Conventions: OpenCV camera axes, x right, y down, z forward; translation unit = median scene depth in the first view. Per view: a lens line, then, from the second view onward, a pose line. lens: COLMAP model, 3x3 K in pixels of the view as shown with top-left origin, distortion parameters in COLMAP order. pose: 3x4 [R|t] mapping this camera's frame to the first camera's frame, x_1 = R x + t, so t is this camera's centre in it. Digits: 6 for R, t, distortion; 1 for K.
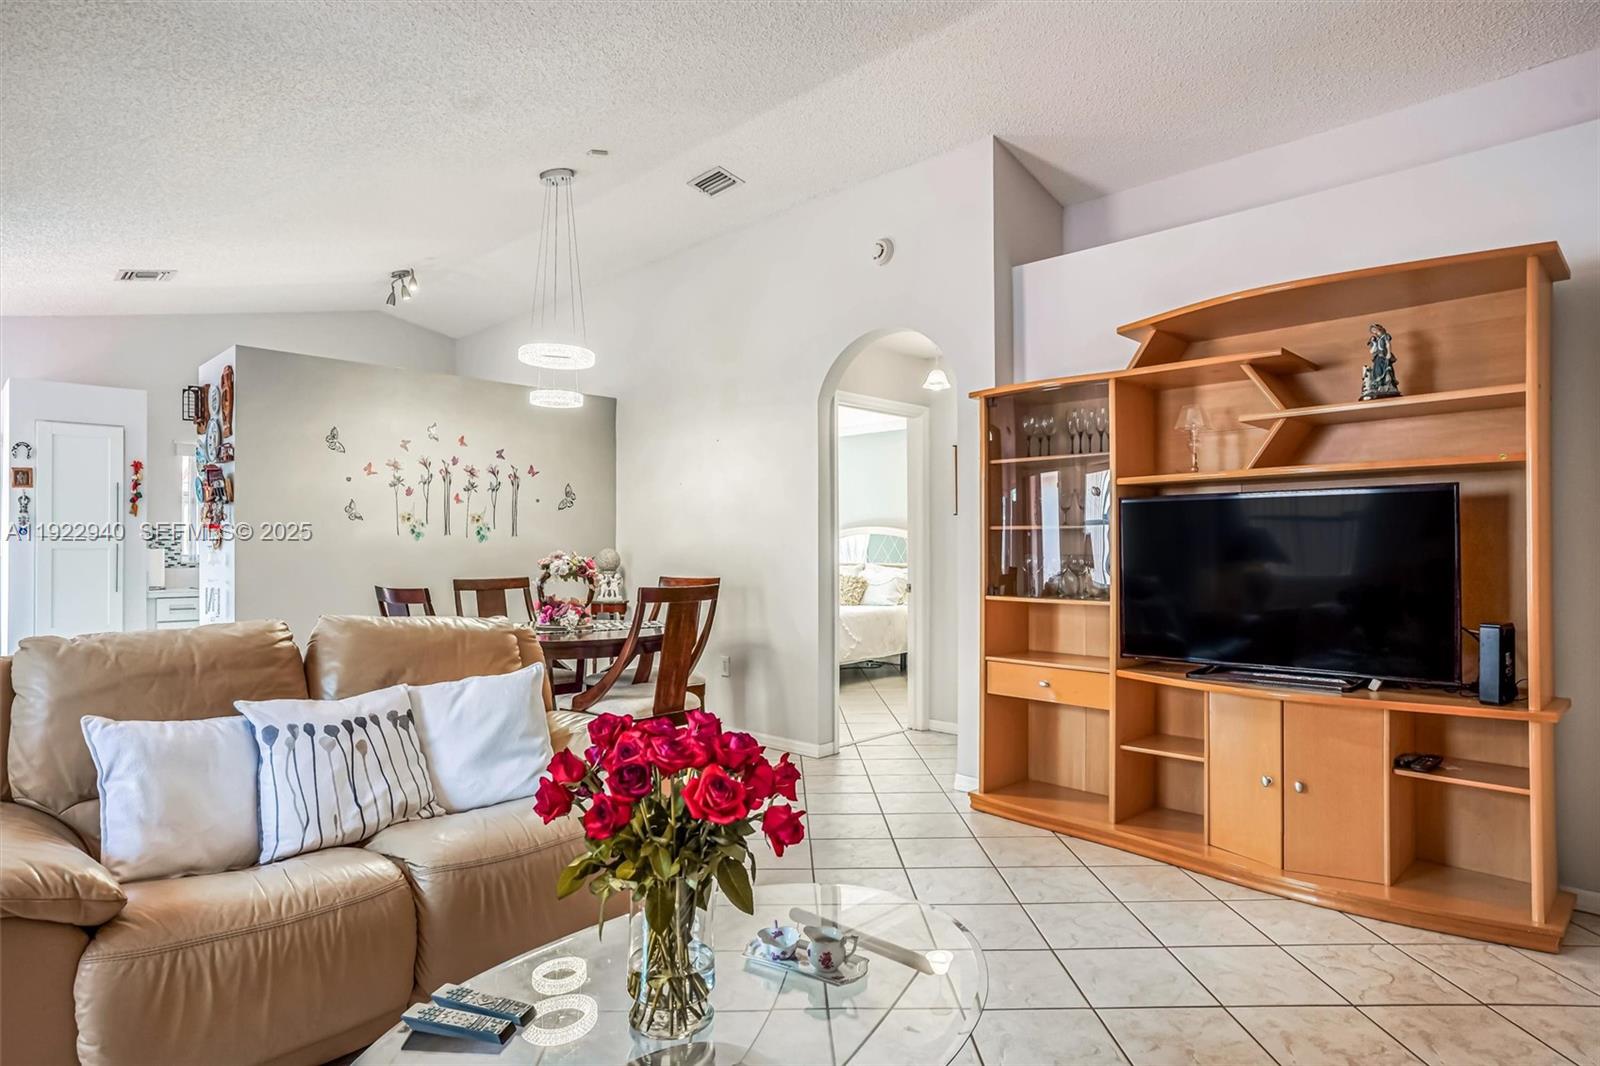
lens RADIAL K [[890.6, 0, 753.2], [0, 890.6, 529.8], [0, 0, 1]] dist [0.001396, 0.000501]
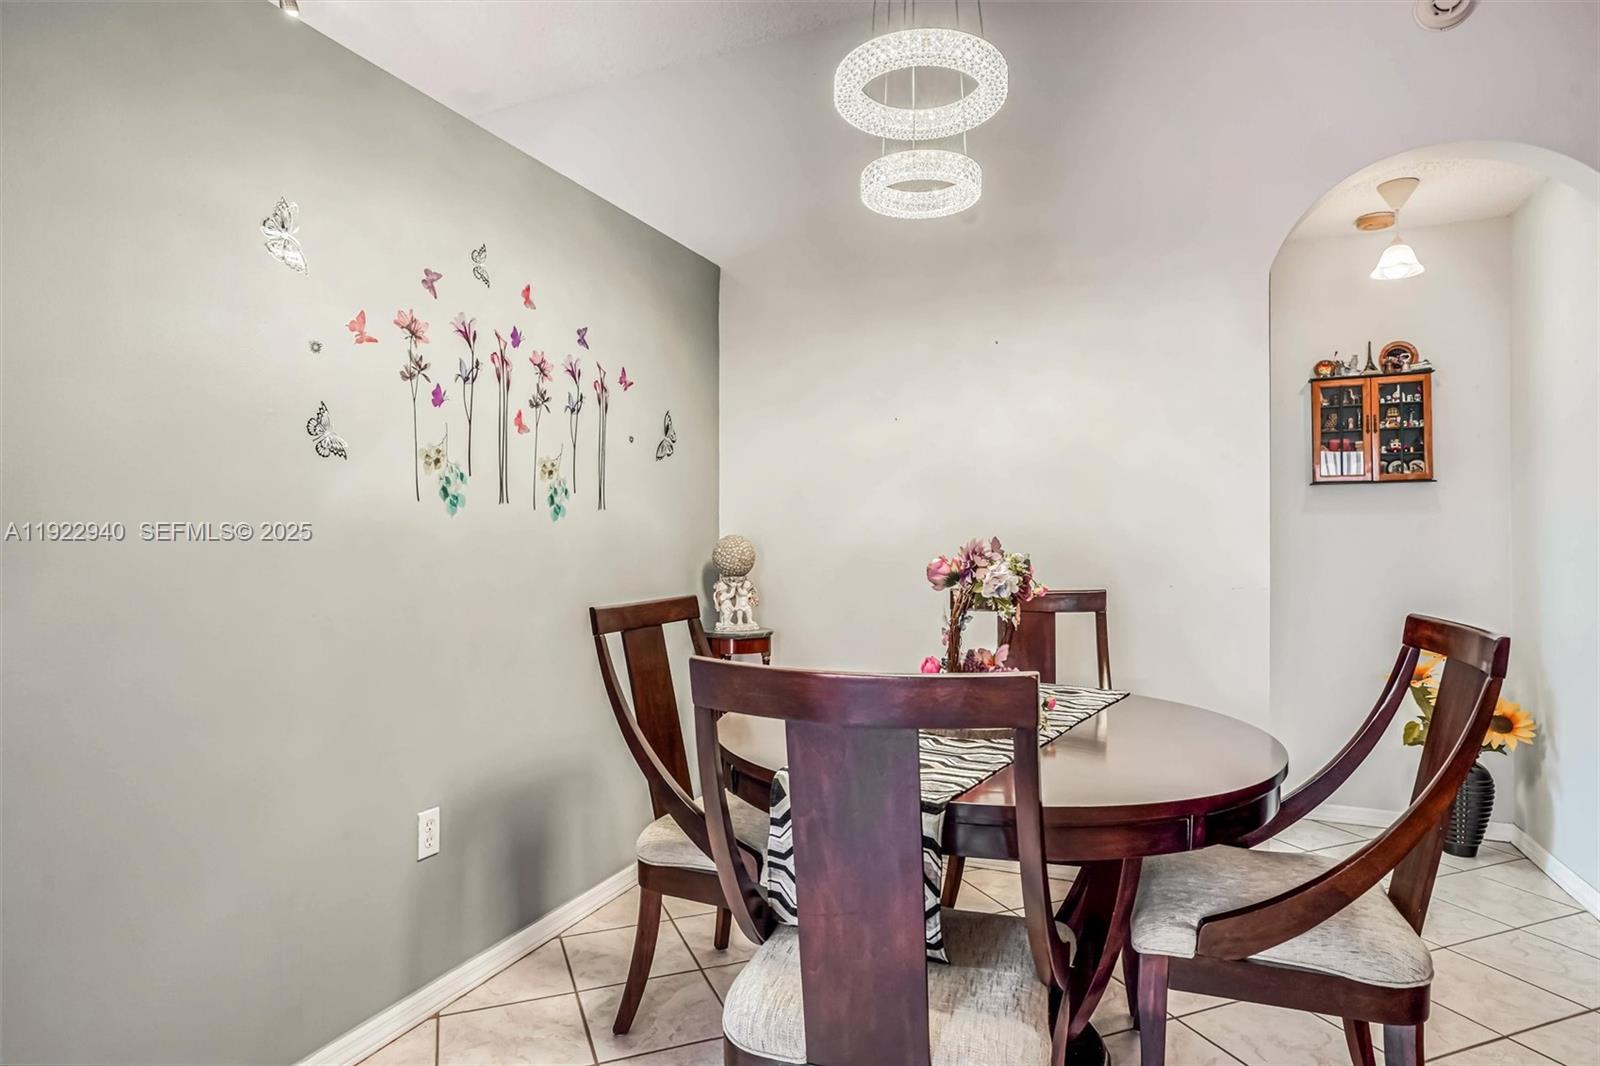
lens RADIAL K [[930.6, 0, 800.0], [0, 930.6, 533.0], [0, 0, 1]] dist [0.002522, 0.000354]
pose [[0.927705, 0.009254, 0.373201, -0.374690], [-0.016710, 0.999720, 0.016748, 0.010594], [-0.372941, -0.021773, 0.927600, 0.508803]]
